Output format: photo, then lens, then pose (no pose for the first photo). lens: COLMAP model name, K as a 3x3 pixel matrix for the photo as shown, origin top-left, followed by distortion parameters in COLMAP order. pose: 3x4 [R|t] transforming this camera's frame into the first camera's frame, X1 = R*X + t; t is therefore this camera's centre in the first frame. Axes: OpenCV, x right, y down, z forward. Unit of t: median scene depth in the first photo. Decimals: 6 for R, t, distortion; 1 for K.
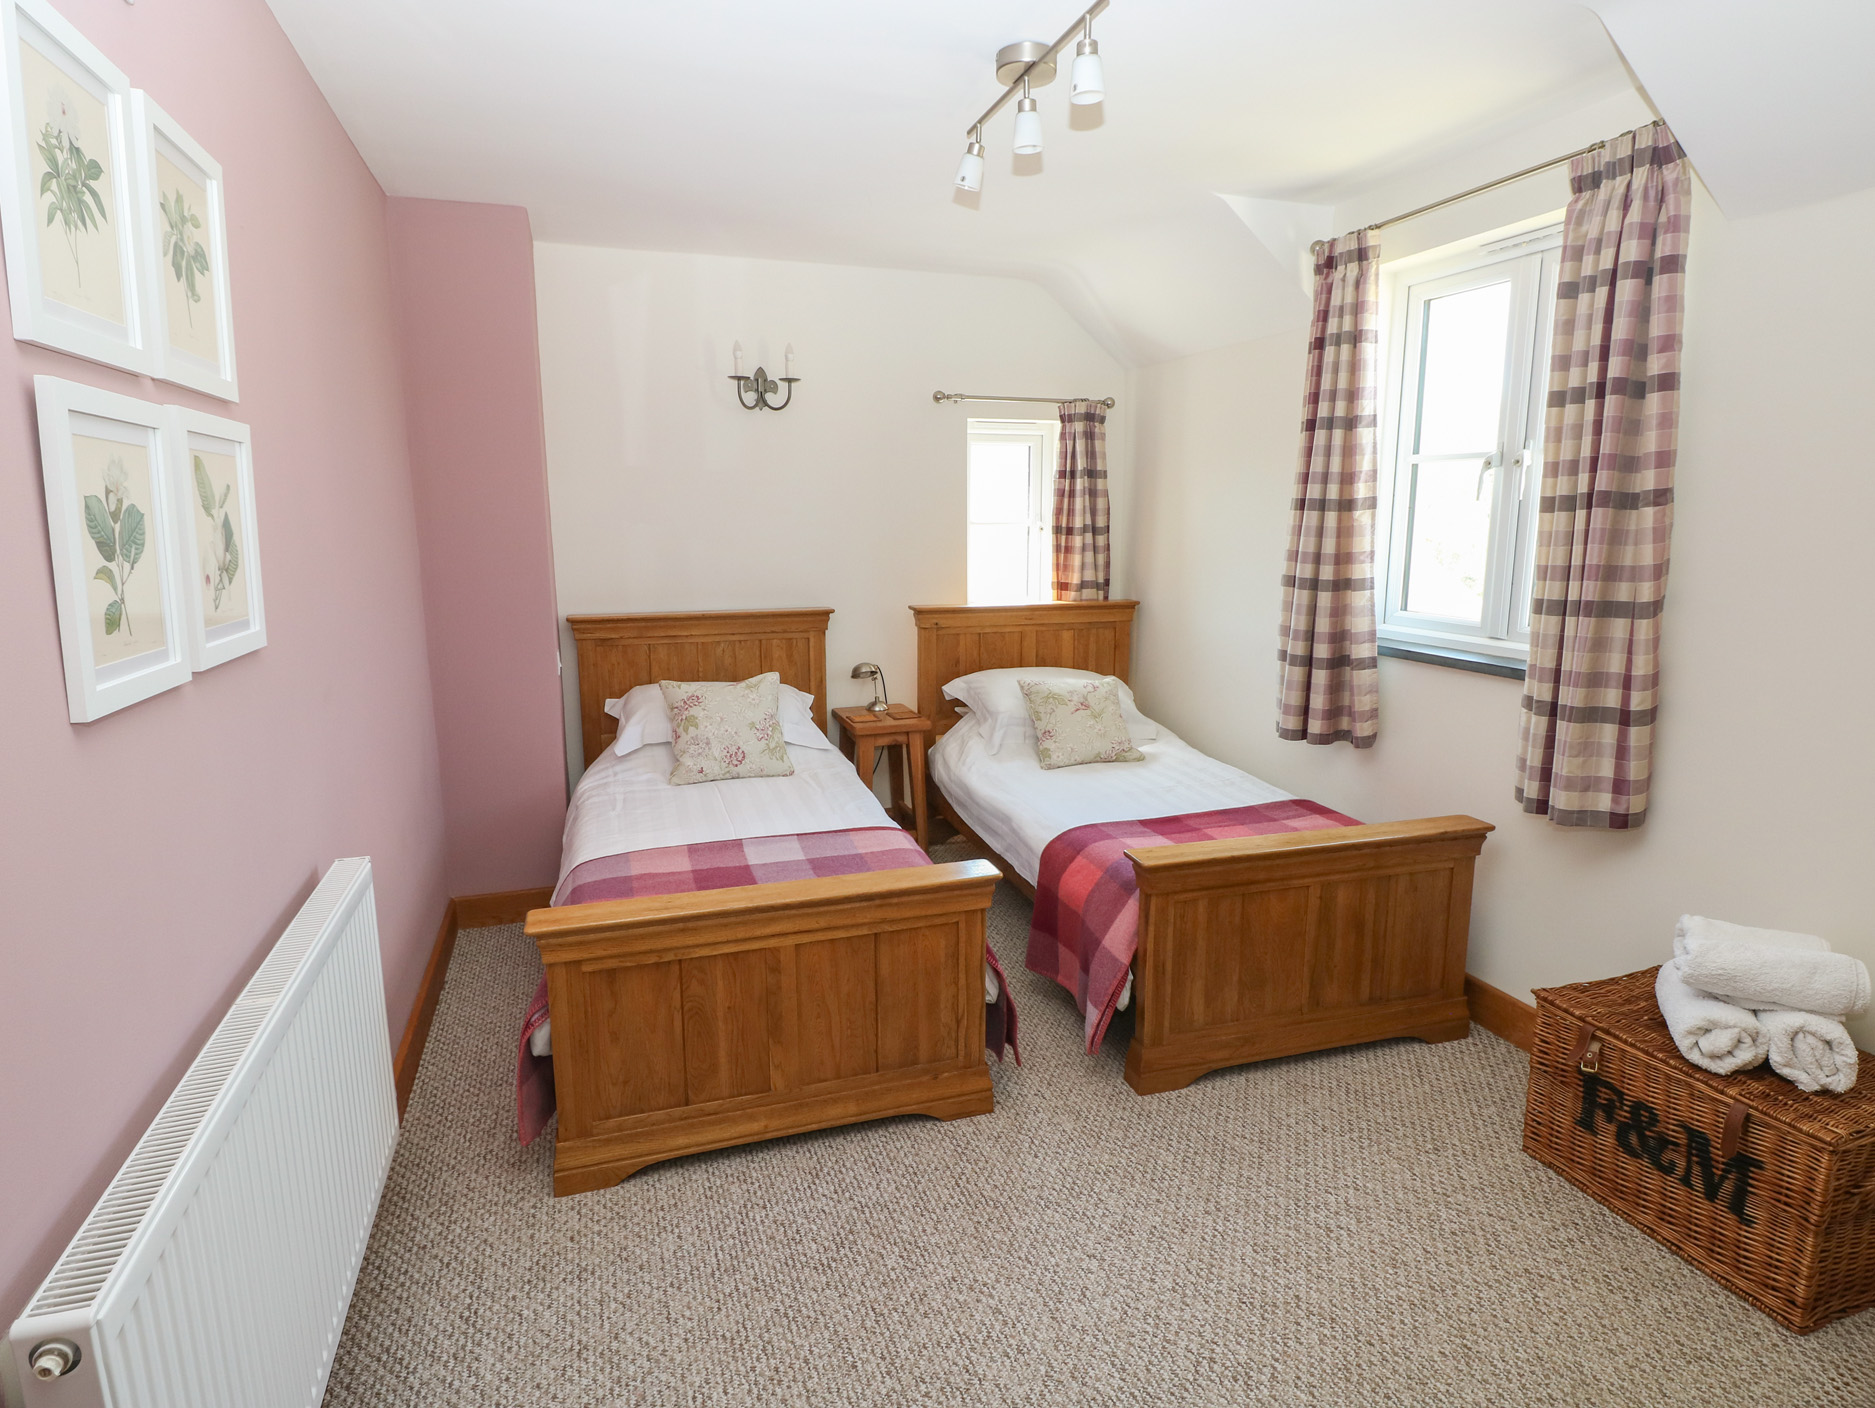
lens RADIAL K [[996.9, 0, 930.7], [0, 996.9, 687.0], [0, 0, 1]] dist [0.002980, -0.016167]
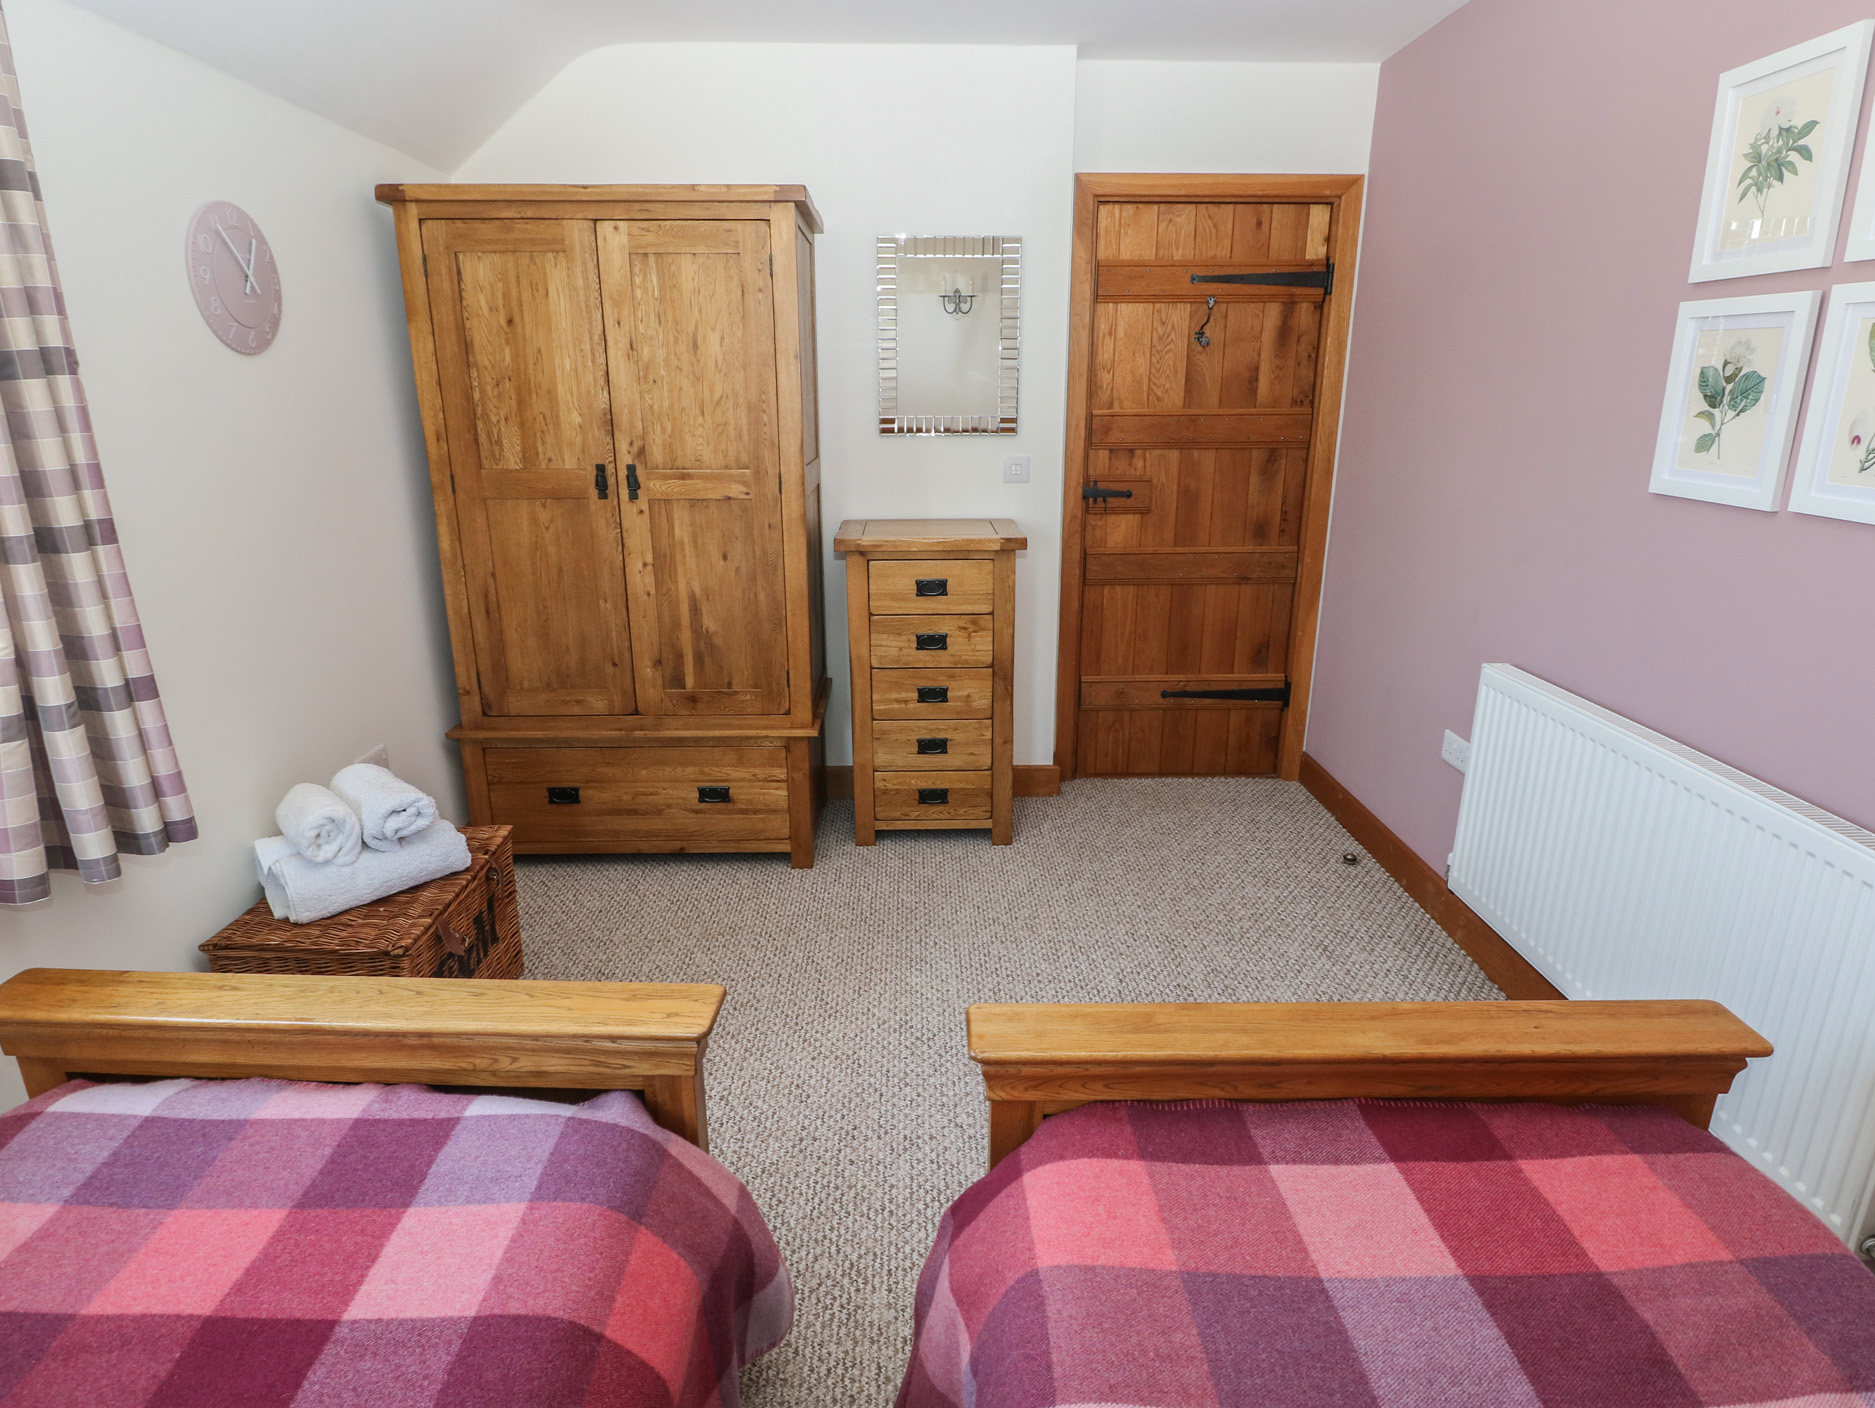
lens RADIAL K [[1036.8, 0, 934.1], [0, 1036.8, 685.1], [0, 0, 1]] dist [0.002552, -0.014831]
pose [[-0.949426, -0.083267, 0.302748, -0.054756], [0.058990, 0.899725, 0.432453, -0.168309], [-0.308399, 0.428441, -0.849311, 0.969968]]
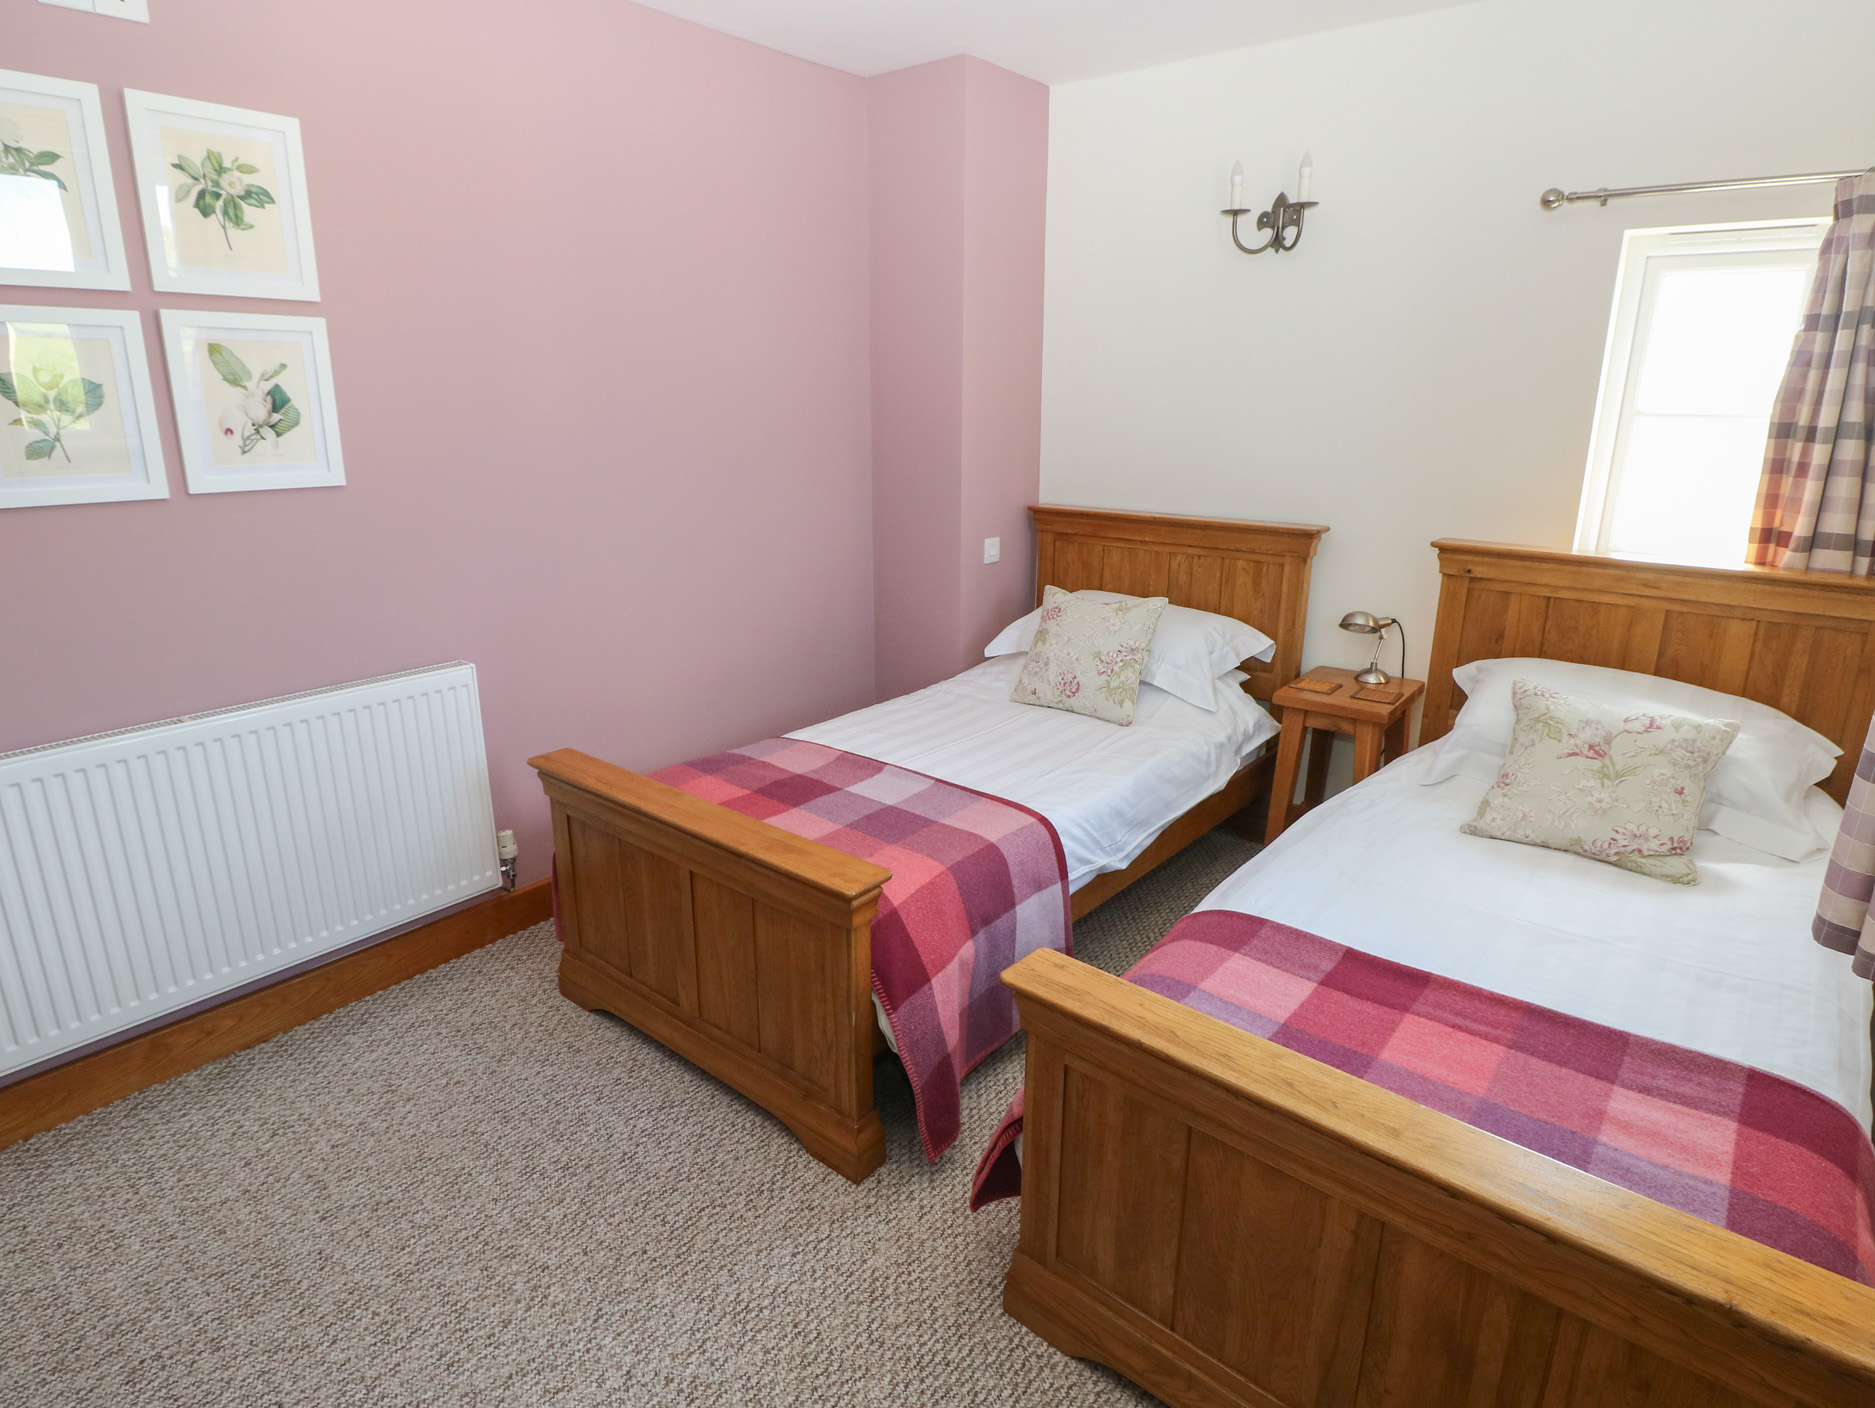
lens RADIAL K [[1036.8, 0, 934.1], [0, 1036.8, 685.1], [0, 0, 1]] dist [0.002552, -0.014831]
pose [[0.538243, 0.231542, -0.810360, 0.458774], [-0.152077, 0.972420, 0.176837, -0.069881], [0.828955, 0.028056, 0.558611, 0.415160]]
